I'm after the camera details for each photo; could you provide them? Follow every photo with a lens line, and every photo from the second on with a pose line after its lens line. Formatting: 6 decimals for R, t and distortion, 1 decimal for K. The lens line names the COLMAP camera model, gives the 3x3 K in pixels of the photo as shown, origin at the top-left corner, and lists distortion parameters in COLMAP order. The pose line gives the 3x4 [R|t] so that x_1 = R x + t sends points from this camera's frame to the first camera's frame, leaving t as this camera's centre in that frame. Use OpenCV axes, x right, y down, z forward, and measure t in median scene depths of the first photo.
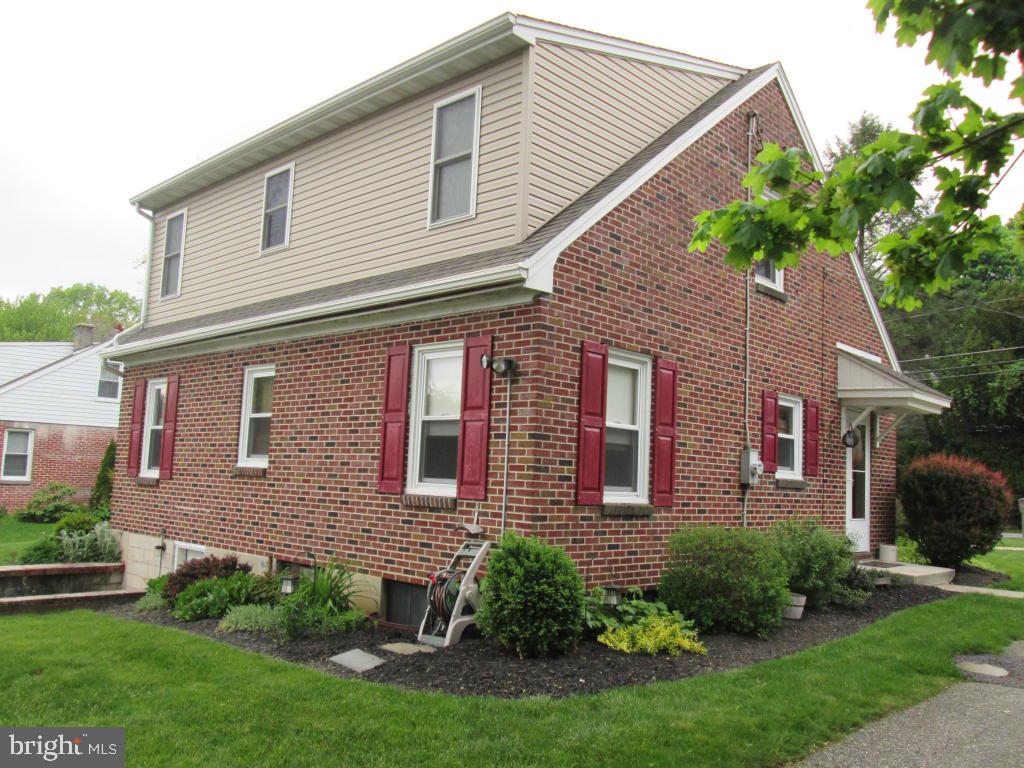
lens RADIAL K [[852.6, 0, 509.8], [0, 852.6, 376.2], [0, 0, 1]] dist [-0.053802, 0.030807]
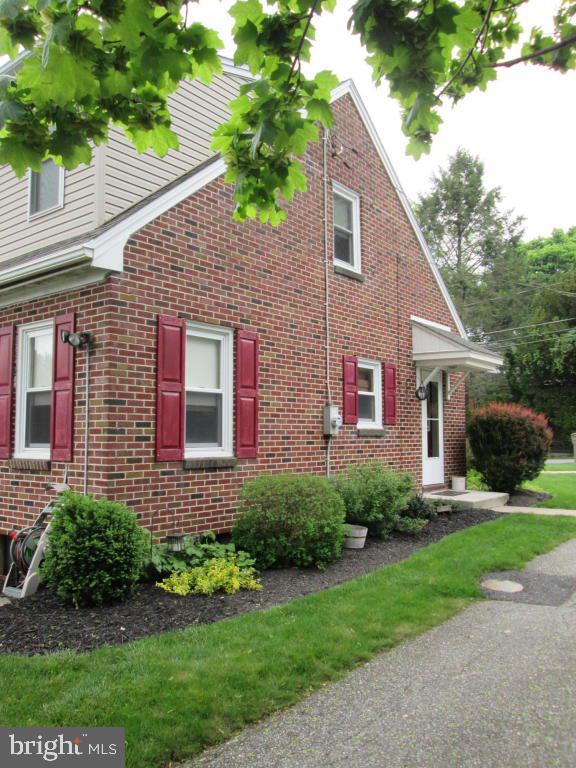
lens RADIAL K [[639.4, 0, 283.8], [0, 639.4, 384.1], [0, 0, 1]] dist [-0.053802, 0.030807]
pose [[0.993884, -0.041803, 0.102211, 0.148722], [0.037530, 0.998353, 0.043383, 0.017534], [-0.103856, -0.039281, 0.993816, 0.137937]]
